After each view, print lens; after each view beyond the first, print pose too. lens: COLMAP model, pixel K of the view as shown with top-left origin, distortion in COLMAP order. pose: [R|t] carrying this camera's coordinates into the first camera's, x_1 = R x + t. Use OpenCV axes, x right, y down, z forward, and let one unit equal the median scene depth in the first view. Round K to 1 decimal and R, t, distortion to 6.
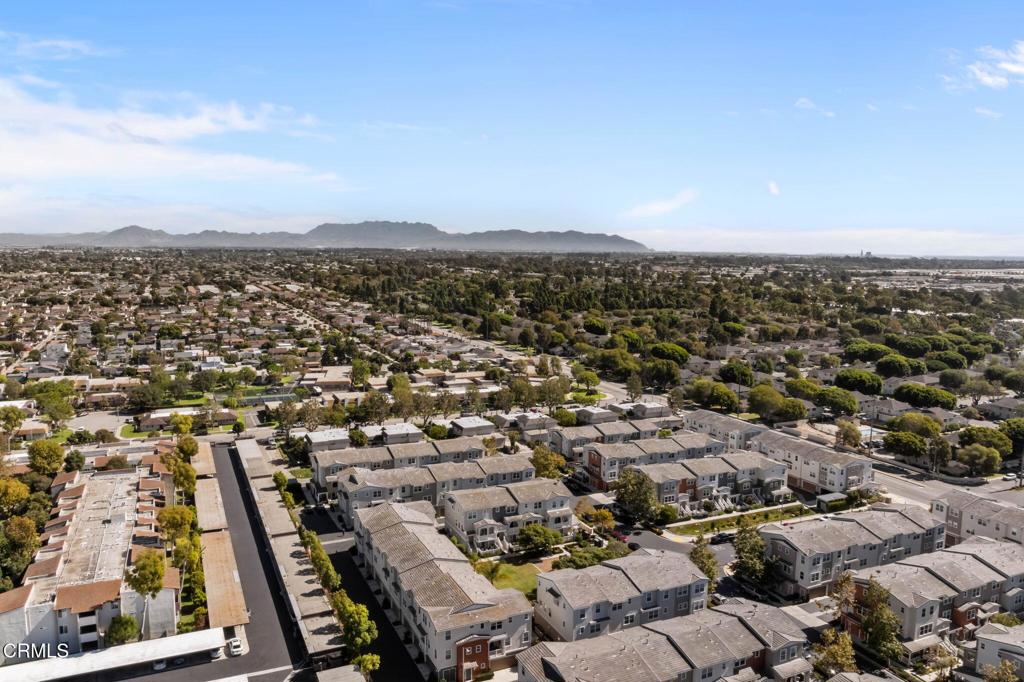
lens RADIAL K [[727.0, 0, 507.6], [0, 727.0, 339.3], [0, 0, 1]] dist [0.001368, -0.000001]
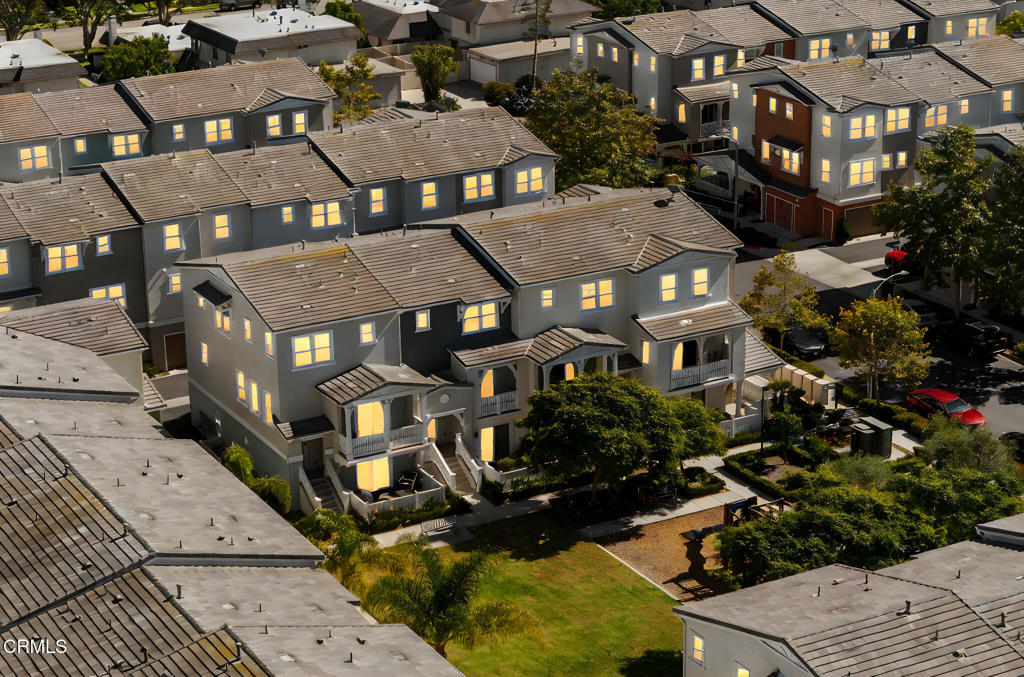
lens RADIAL K [[2080.9, 0, 512.7], [0, 2080.9, 337.9], [0, 0, 1]] dist [0.000119, 0.000000]
pose [[0.996037, -0.048394, 0.074617, -0.034603], [0.031407, 0.976333, 0.213979, 0.103208], [-0.083206, -0.210788, 0.973984, 0.372386]]
